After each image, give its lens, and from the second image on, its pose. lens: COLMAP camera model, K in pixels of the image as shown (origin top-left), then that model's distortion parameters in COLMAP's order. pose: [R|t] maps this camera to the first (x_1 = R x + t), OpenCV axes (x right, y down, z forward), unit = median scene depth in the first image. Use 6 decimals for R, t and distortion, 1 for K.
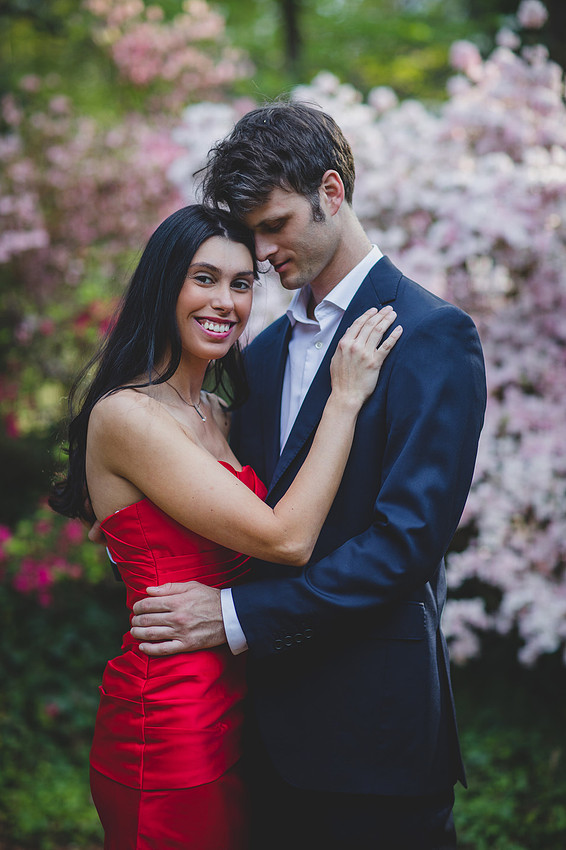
lens RADIAL K [[2121.9, 0, 281.8], [0, 2121.9, 393.3], [0, 0, 1]] dist [0.033756, -0.064453]
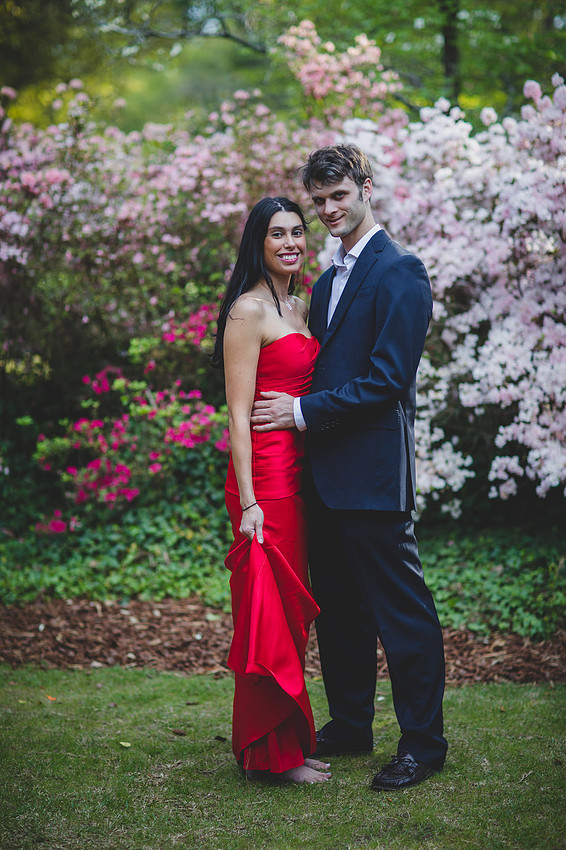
lens RADIAL K [[2022.7, 0, 283.0], [0, 2022.7, 425.0], [0, 0, 1]] dist [-0.066528, -0.762856]
pose [[0.992953, 0.039116, -0.111867, 0.088883], [-0.034750, 0.998566, 0.040720, 0.022947], [0.113299, -0.036545, 0.992889, -0.443112]]
